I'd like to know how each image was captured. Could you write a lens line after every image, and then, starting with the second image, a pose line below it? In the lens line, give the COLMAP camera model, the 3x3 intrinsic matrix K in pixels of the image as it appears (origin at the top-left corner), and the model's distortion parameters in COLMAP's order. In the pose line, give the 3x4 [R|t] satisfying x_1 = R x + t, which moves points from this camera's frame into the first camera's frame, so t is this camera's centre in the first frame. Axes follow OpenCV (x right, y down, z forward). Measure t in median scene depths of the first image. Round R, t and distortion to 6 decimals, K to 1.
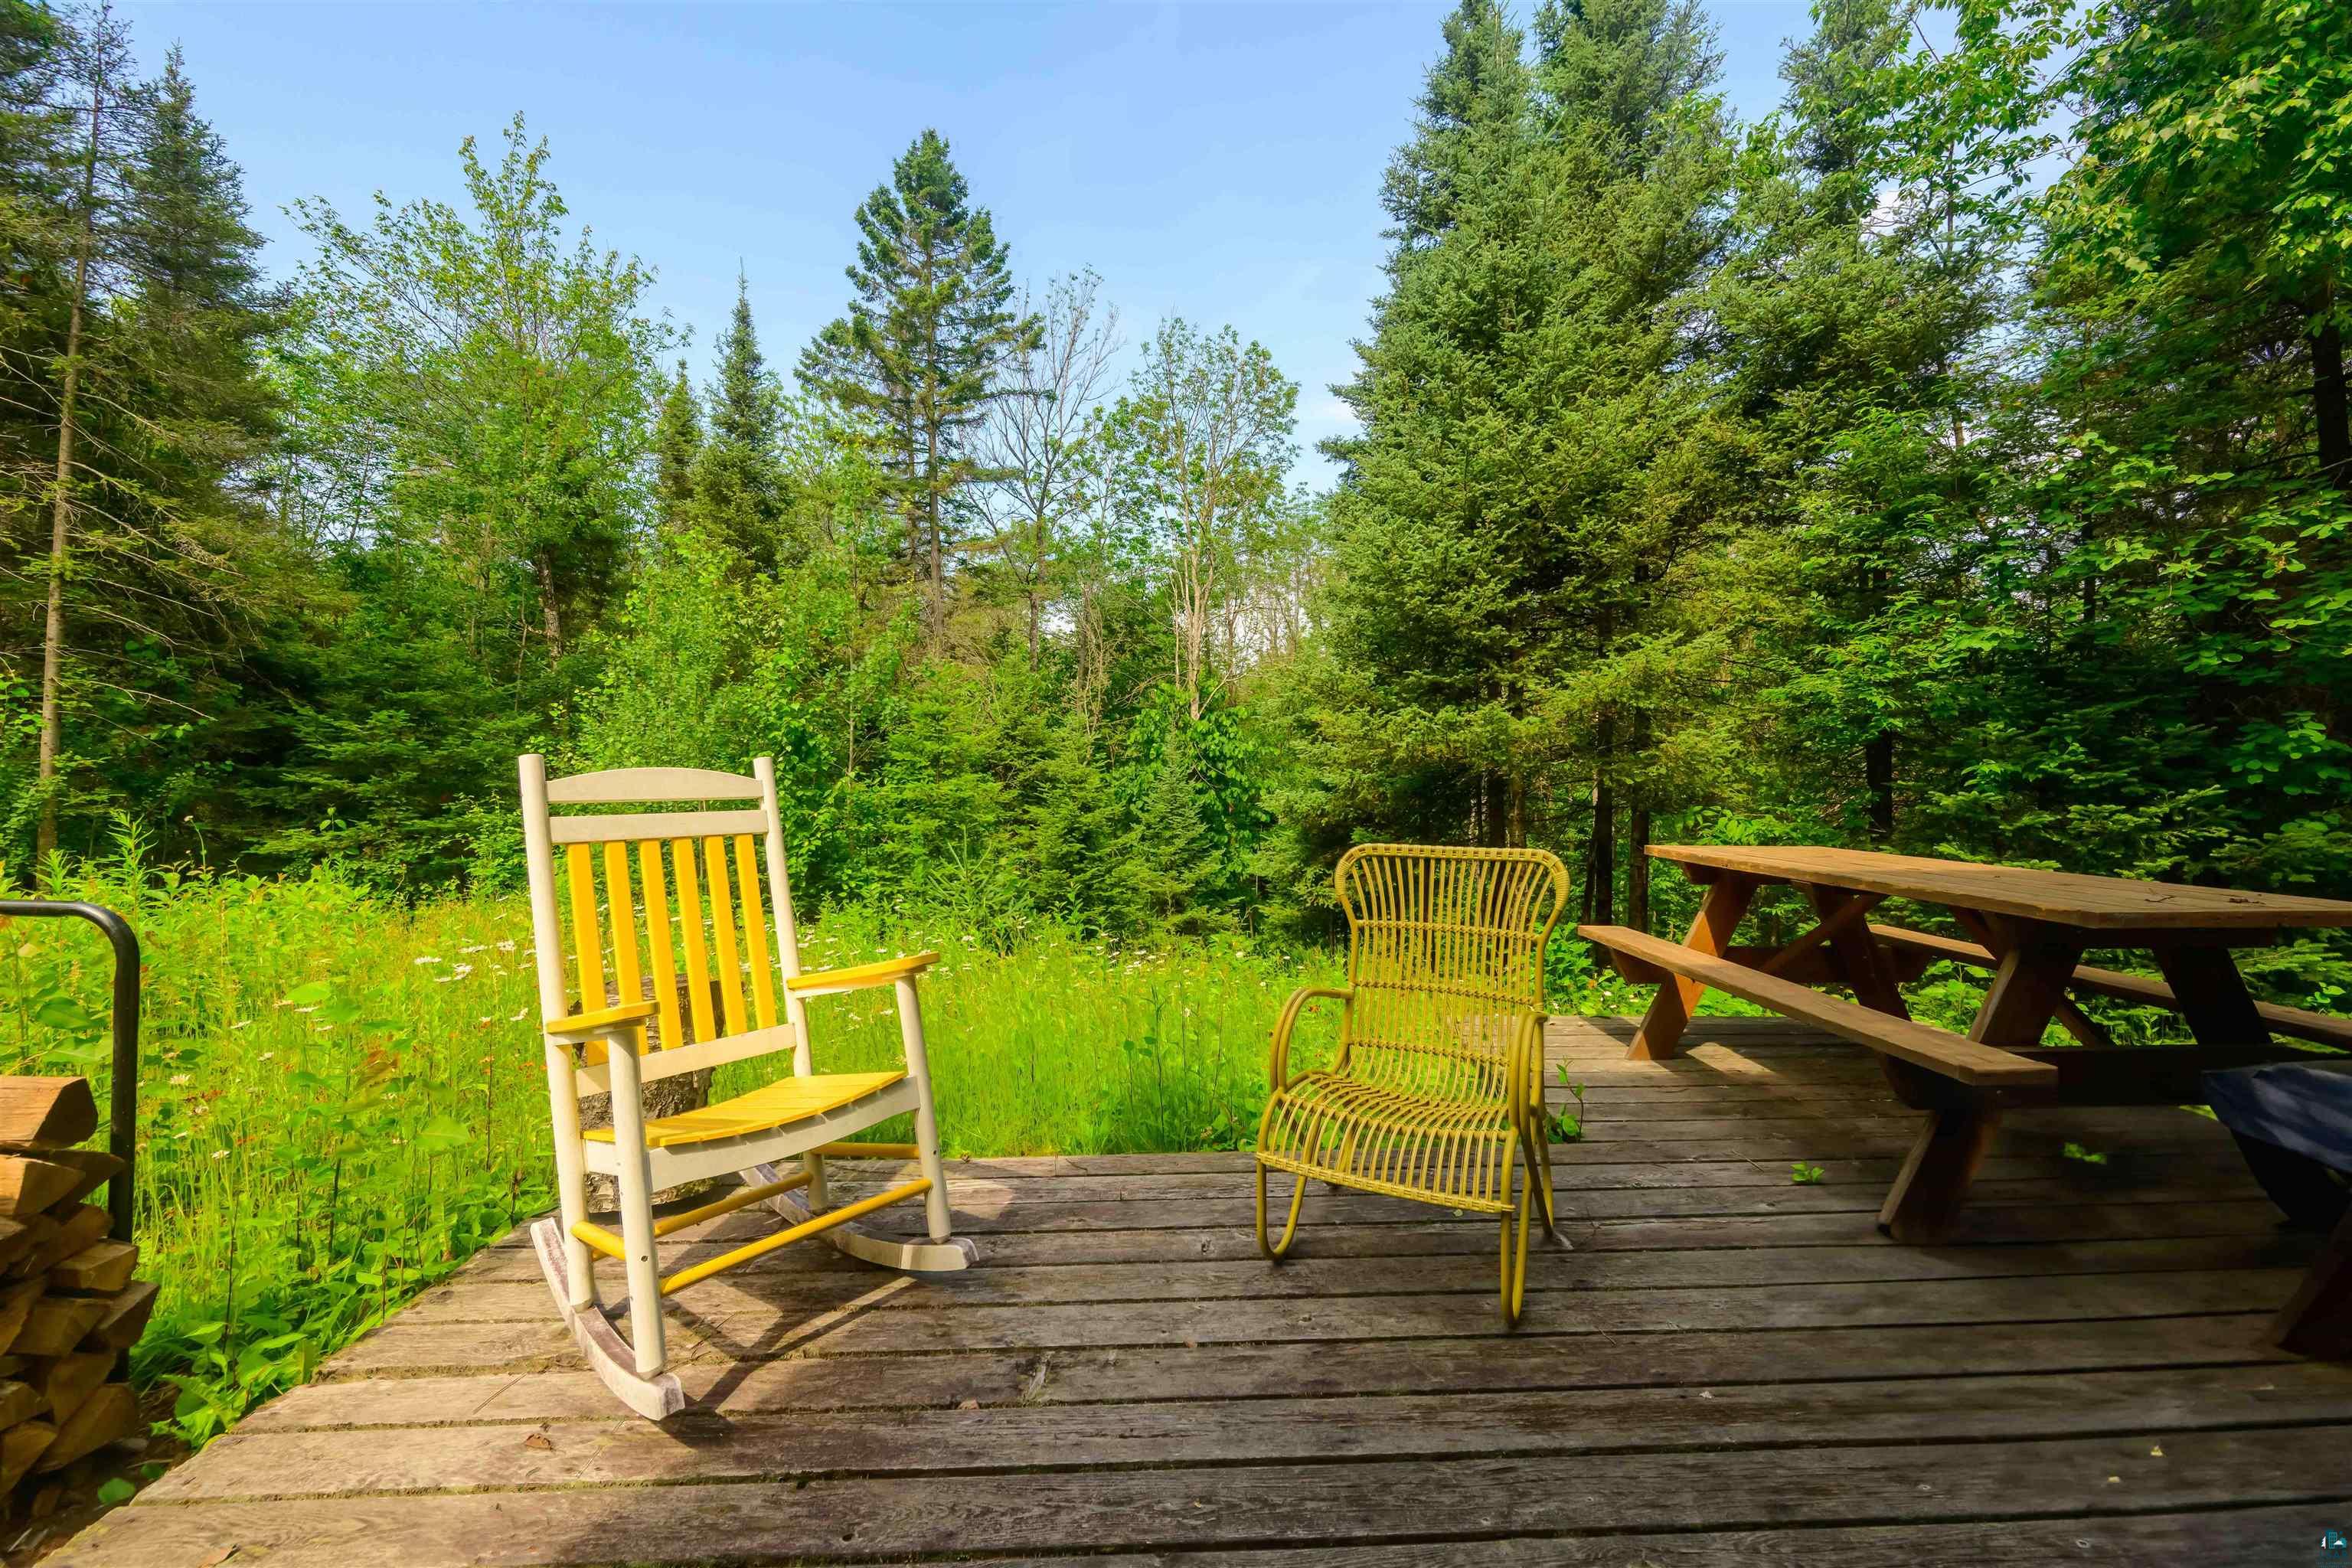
lens RADIAL K [[909.6, 0, 1188.8], [0, 909.6, 787.0], [0, 0, 1]] dist [-0.001067, -0.000031]
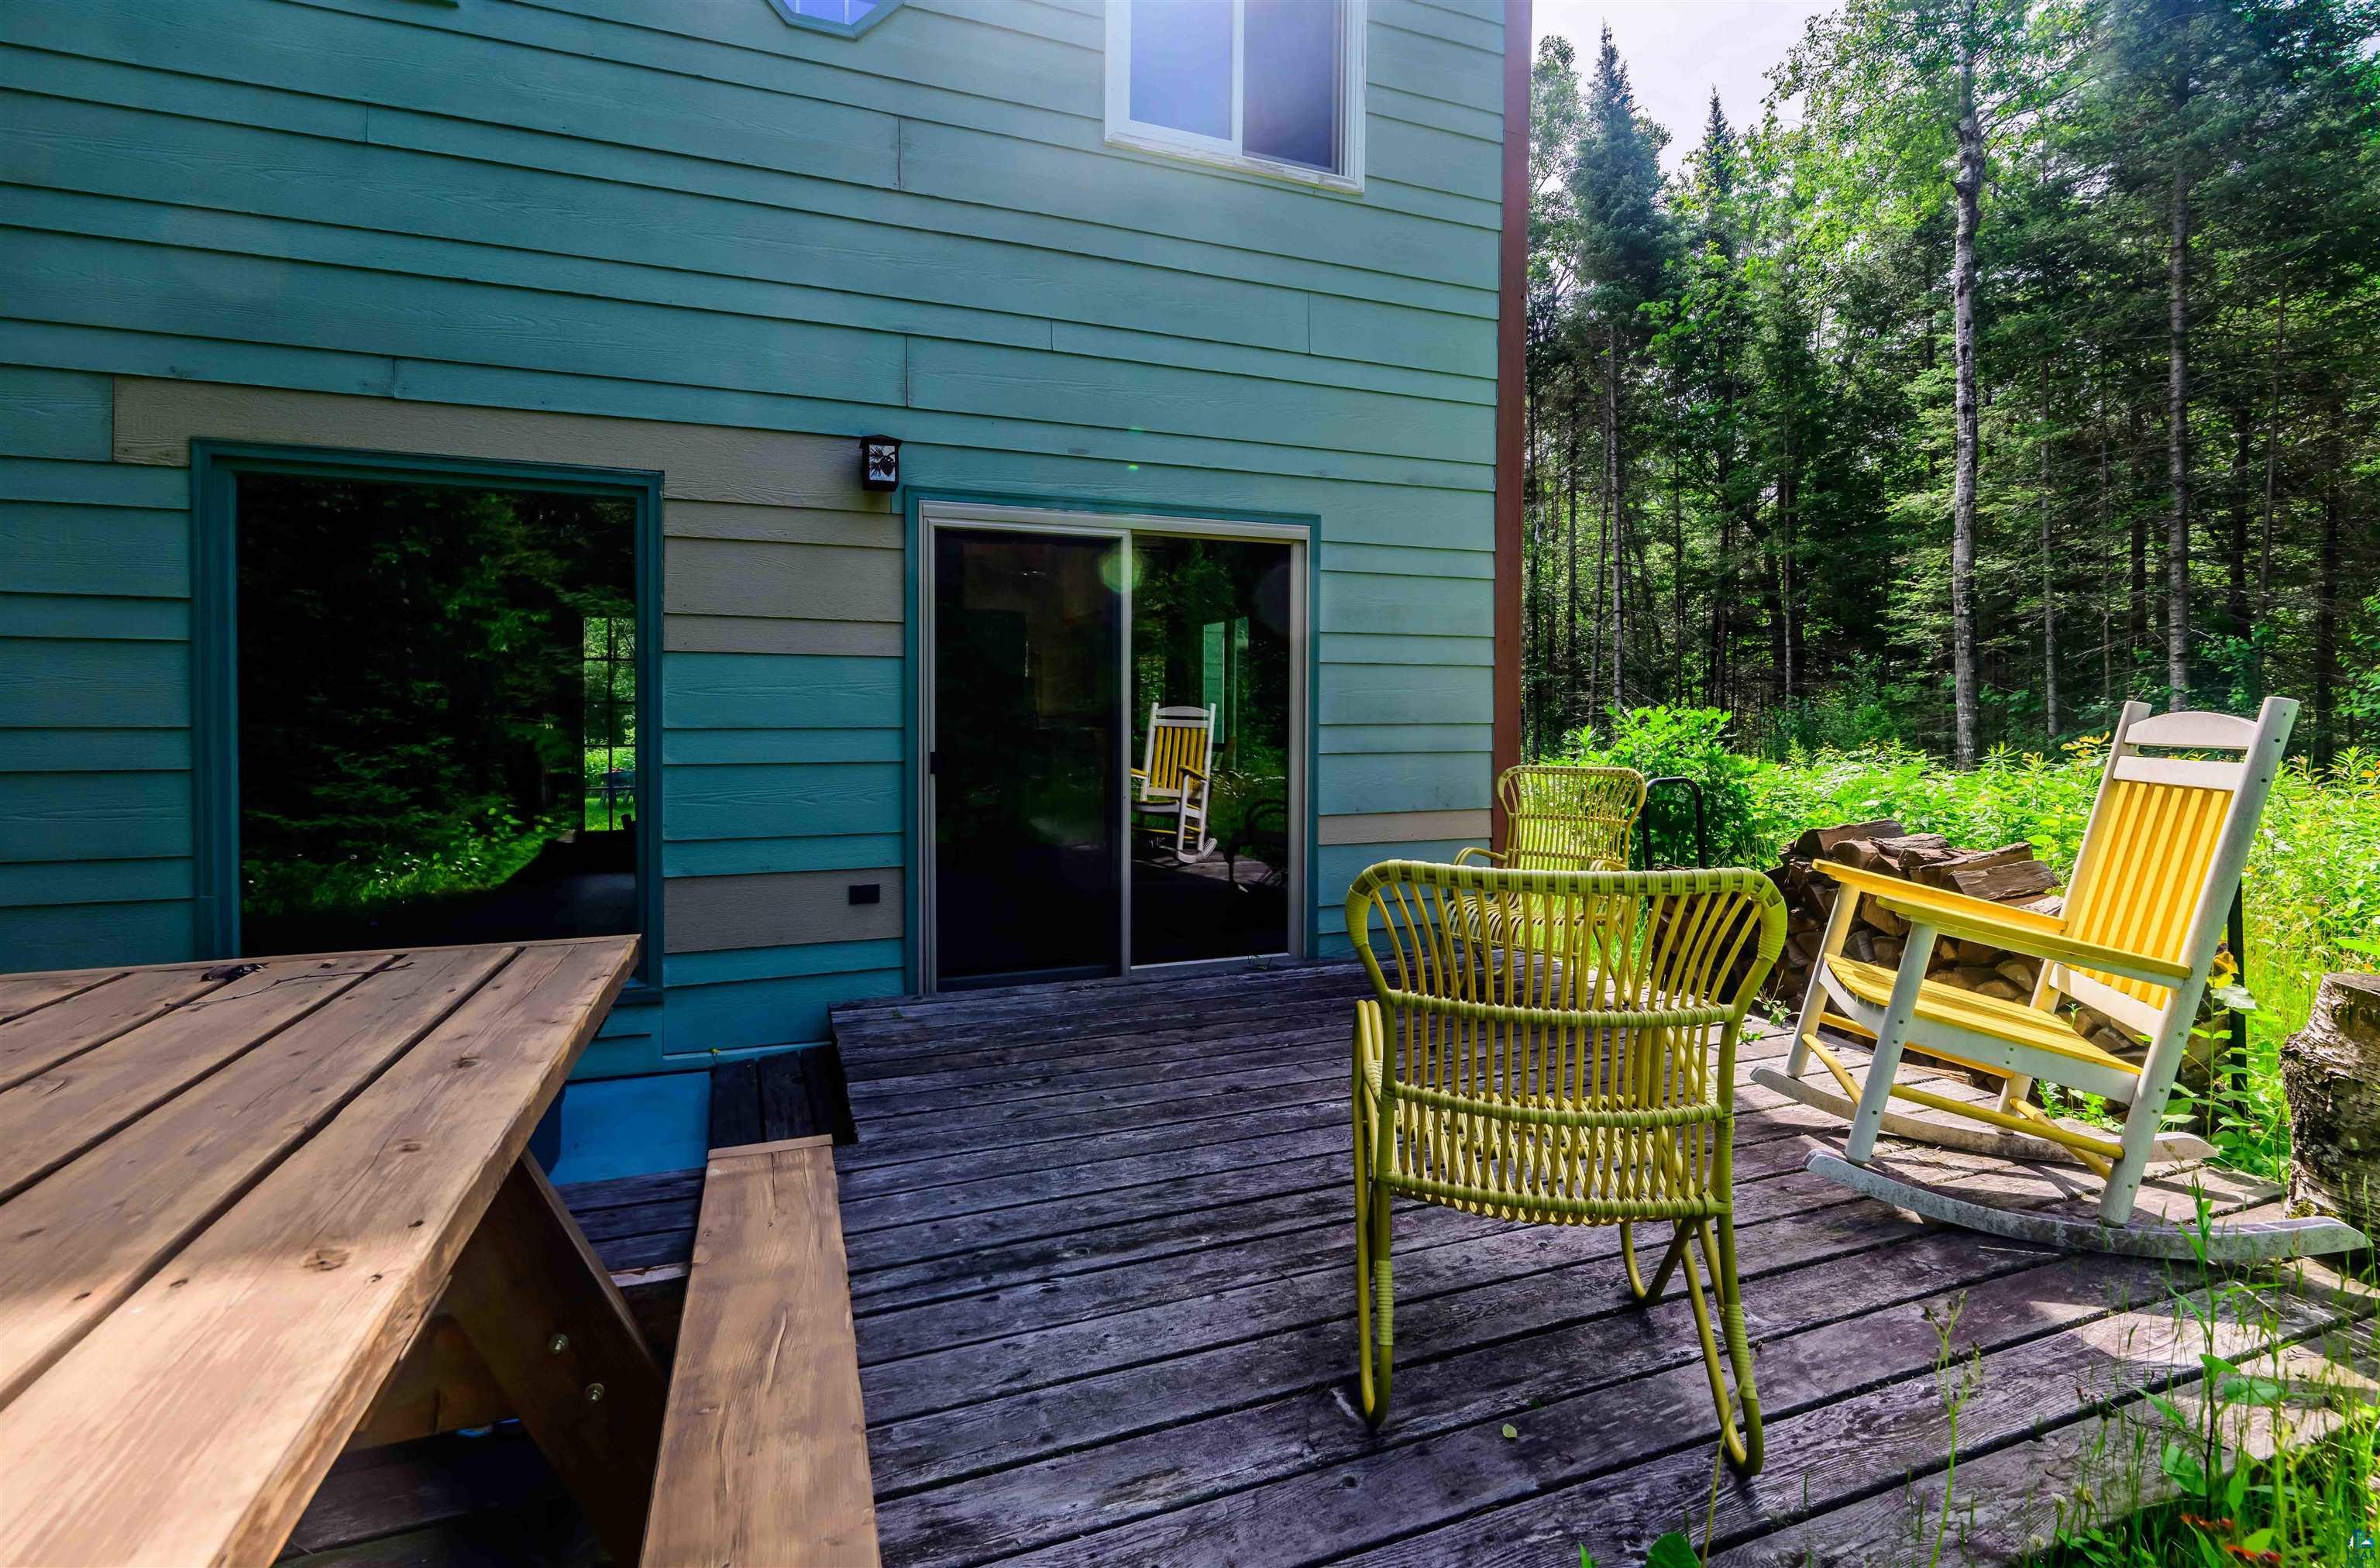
lens RADIAL K [[1039.4, 0, 1144.5], [0, 1039.4, 709.7], [0, 0, 1]] dist [-0.000201, -0.000147]
pose [[-0.951095, 0.005141, -0.308856, 0.201227], [0.003951, 0.999982, 0.004479, -0.008259], [0.308874, 0.003039, -0.951098, 0.431070]]
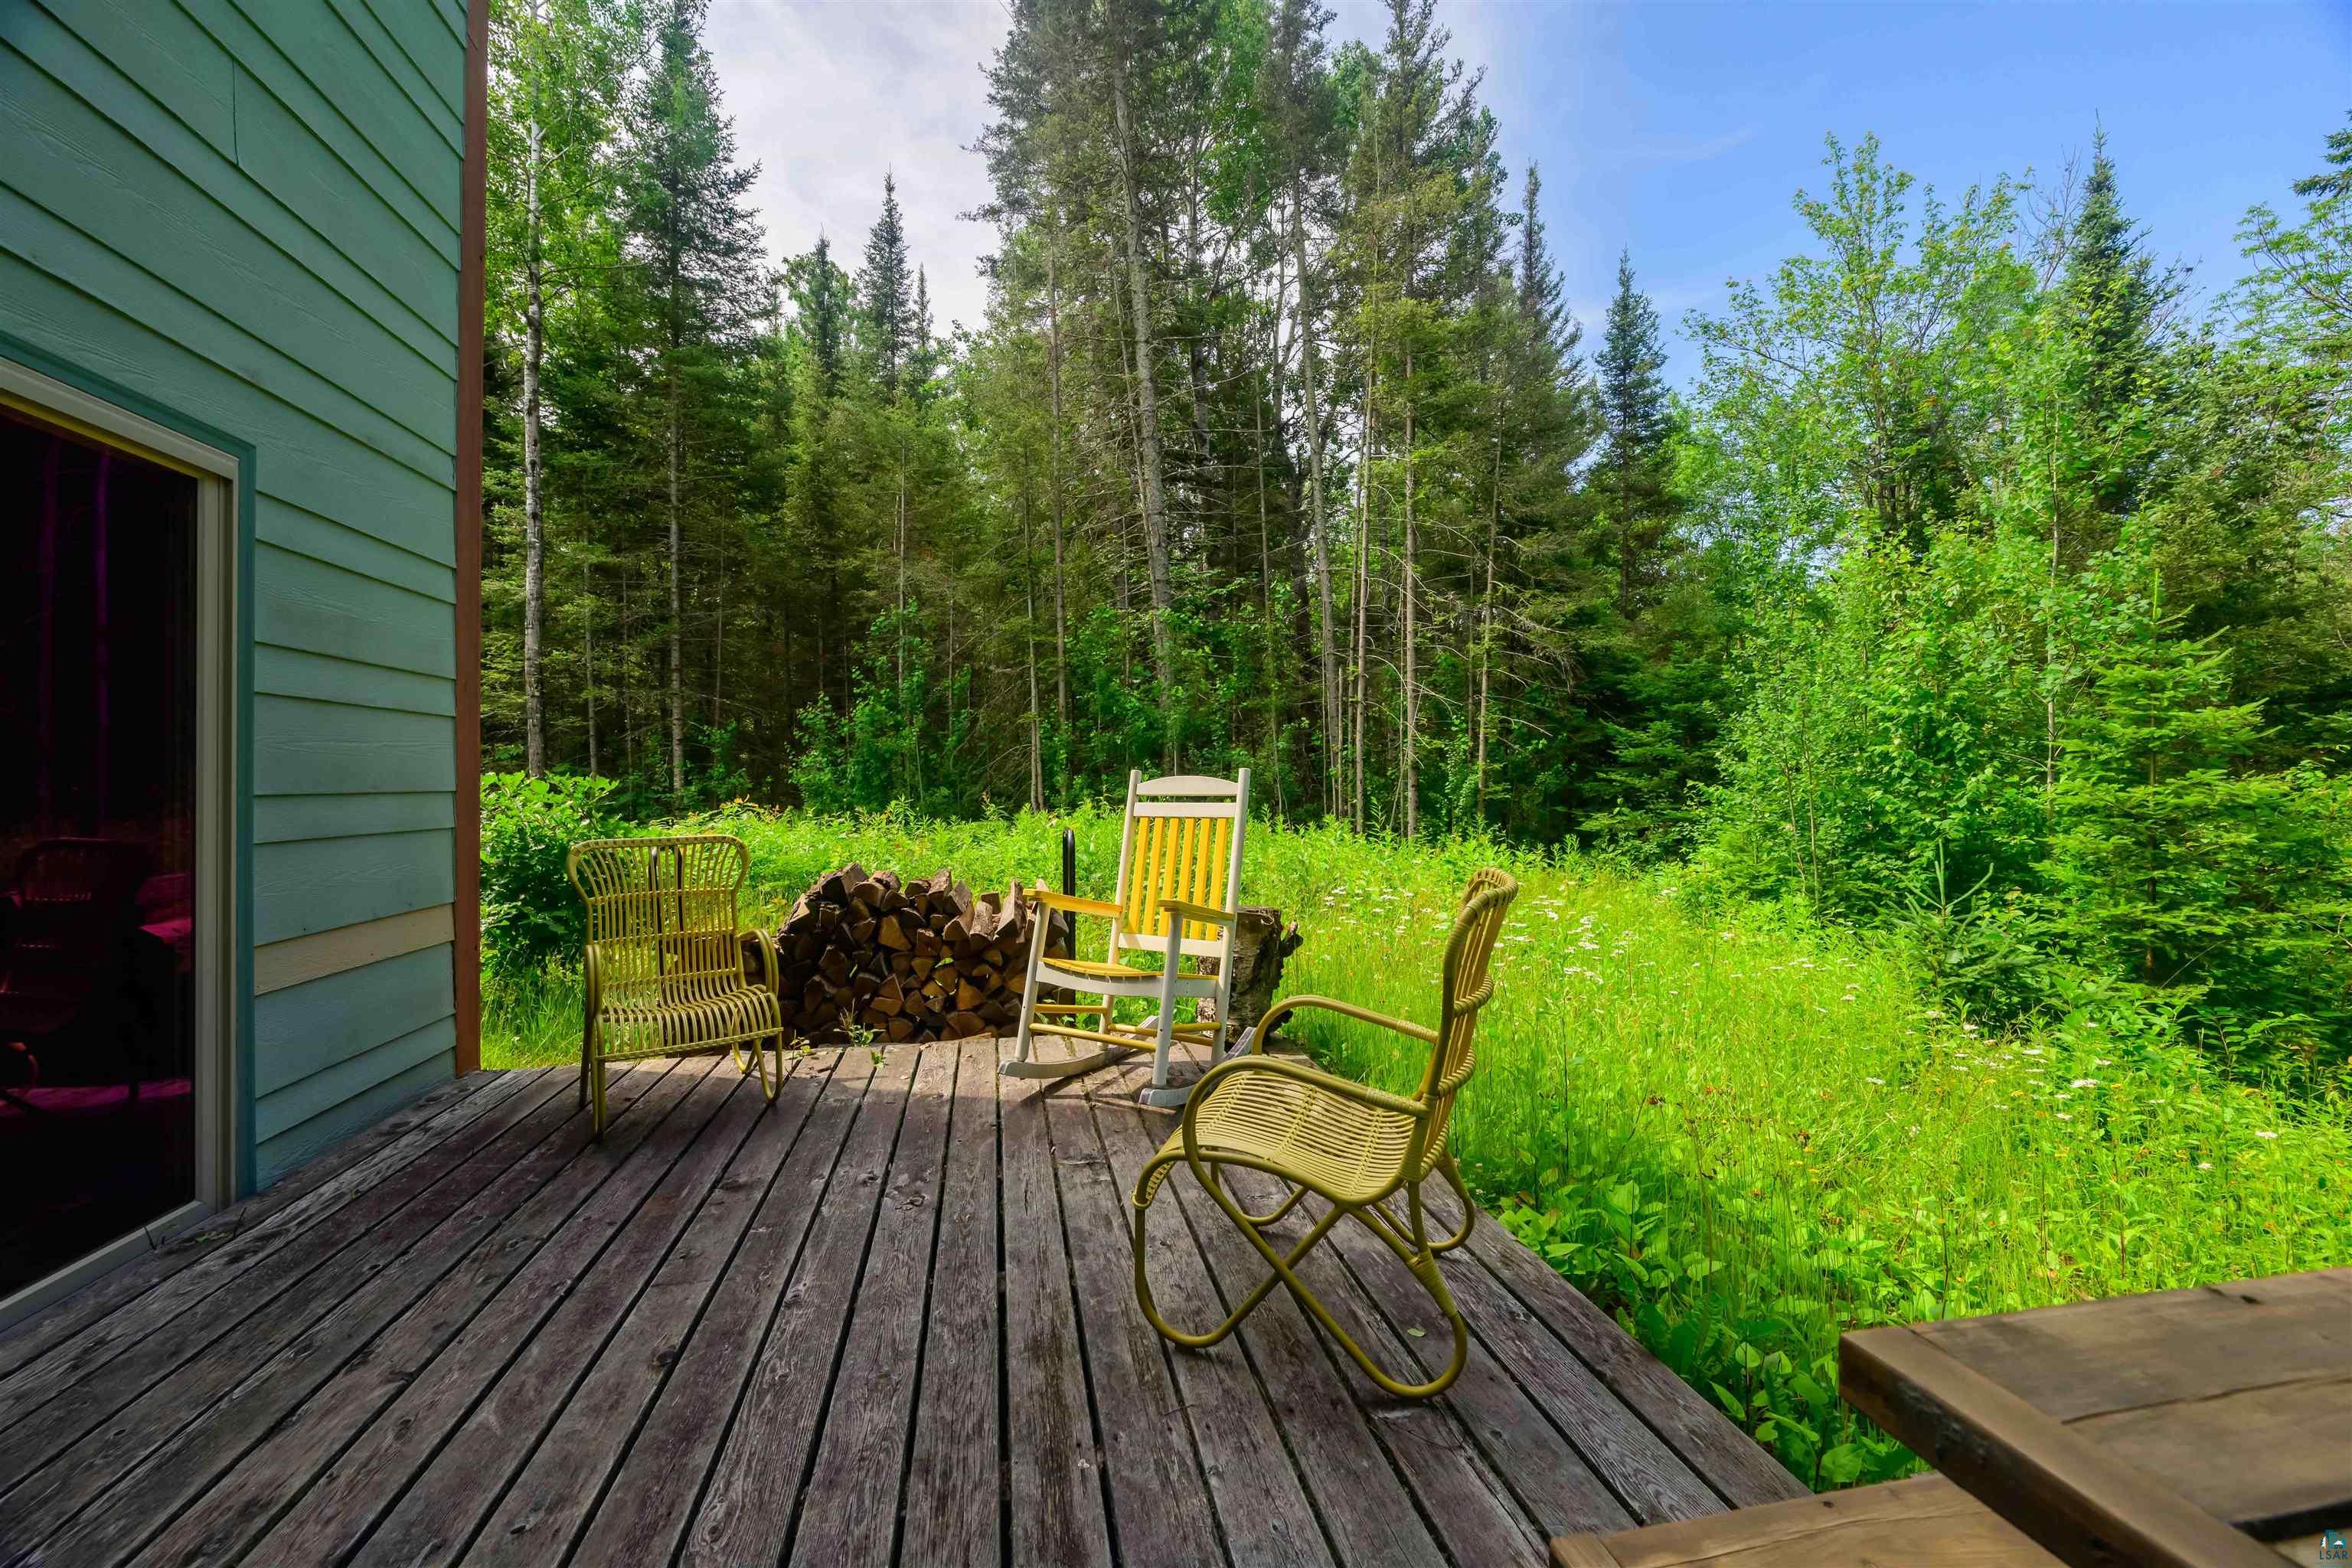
lens RADIAL K [[909.6, 0, 1188.8], [0, 909.6, 787.0], [0, 0, 1]] dist [-0.001067, -0.000031]
pose [[0.178089, 0.011311, -0.983949, 0.279251], [-0.005062, 0.999931, 0.010579, -0.004839], [0.984001, 0.003097, 0.178134, 0.176703]]
